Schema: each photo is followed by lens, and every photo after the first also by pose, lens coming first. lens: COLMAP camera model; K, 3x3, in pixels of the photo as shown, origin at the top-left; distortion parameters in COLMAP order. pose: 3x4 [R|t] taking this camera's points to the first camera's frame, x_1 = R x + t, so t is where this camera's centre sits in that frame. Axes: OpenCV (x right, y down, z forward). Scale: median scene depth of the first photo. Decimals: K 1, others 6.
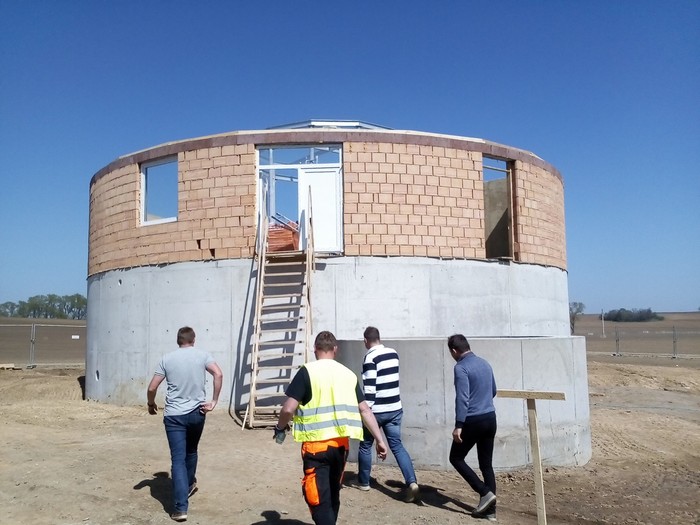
lens RADIAL K [[612.9, 0, 347.2], [0, 612.9, 271.1], [0, 0, 1]] dist [0.091963, -0.182292]
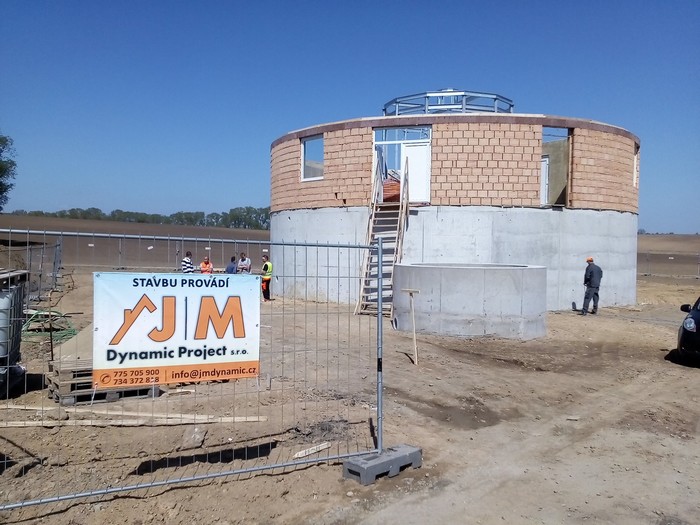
lens RADIAL K [[612.9, 0, 347.2], [0, 612.9, 271.1], [0, 0, 1]] dist [0.091963, -0.182292]
pose [[0.959142, 0.039803, -0.280110, 0.210579], [-0.000169, 0.990135, 0.140117, -0.071076], [0.282924, -0.134344, 0.949687, -0.436914]]
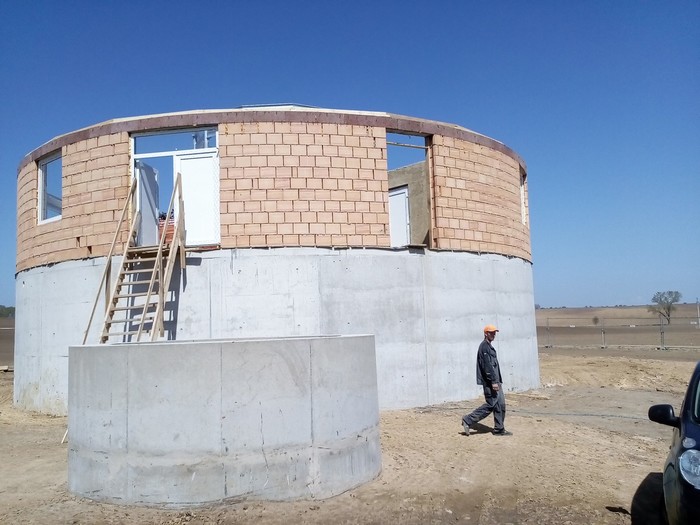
lens RADIAL K [[612.9, 0, 347.2], [0, 612.9, 271.1], [0, 0, 1]] dist [0.091963, -0.182292]
pose [[0.989736, -0.029543, -0.139824, 0.294452], [0.030550, 0.999520, 0.005058, 0.008782], [0.139607, -0.009278, 0.990163, 0.117361]]
